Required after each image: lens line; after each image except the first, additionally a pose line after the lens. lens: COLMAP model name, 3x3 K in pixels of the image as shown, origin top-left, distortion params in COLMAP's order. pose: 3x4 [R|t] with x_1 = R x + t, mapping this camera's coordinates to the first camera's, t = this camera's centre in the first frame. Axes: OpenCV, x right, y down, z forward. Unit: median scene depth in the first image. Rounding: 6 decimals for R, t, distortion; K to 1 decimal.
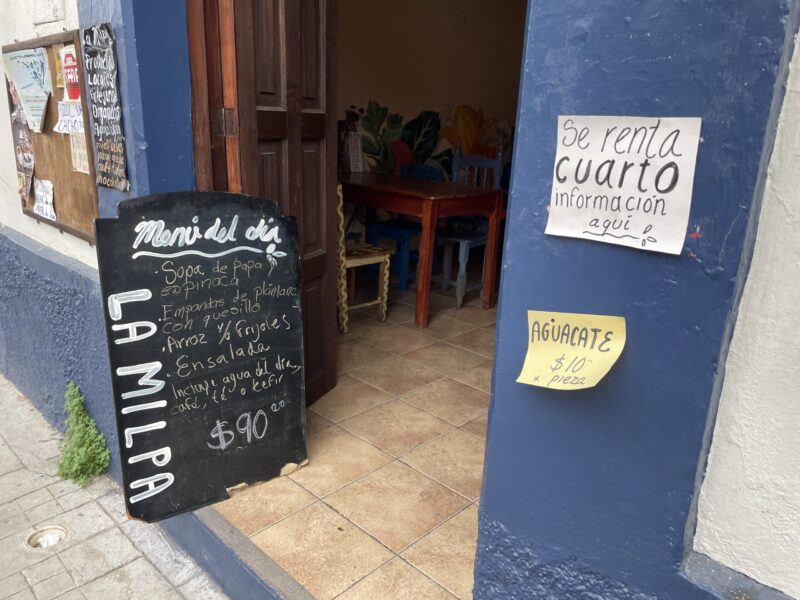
lens RADIAL K [[612.5, 0, 403.2], [0, 612.5, 300.7], [0, 0, 1]] dist [0.064865, -0.060777]
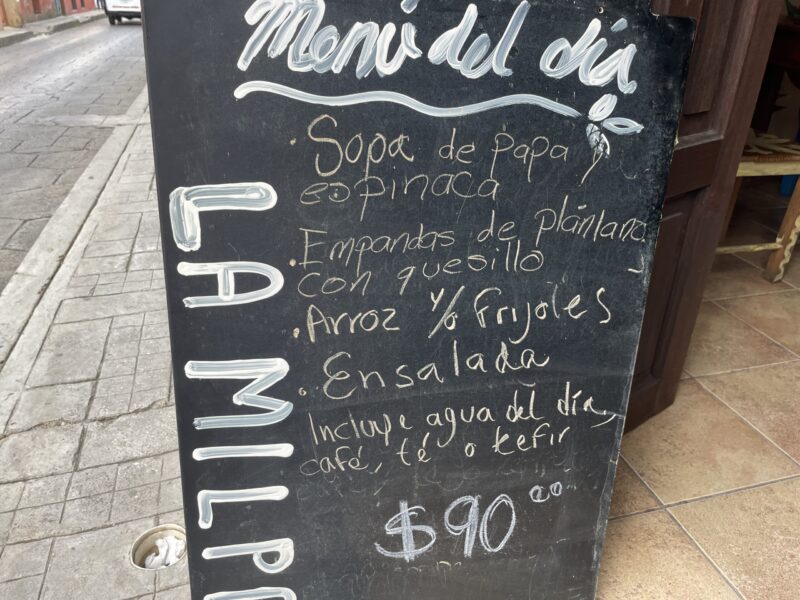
lens RADIAL K [[612.5, 0, 398.7], [0, 612.5, 300.5], [0, 0, 1]] dist [0.064865, -0.060777]
pose [[0.869825, 0.209800, -0.446529, -0.137260], [-0.131084, 0.970824, 0.200790, -0.032770], [0.475627, -0.116119, 0.871949, 0.630646]]
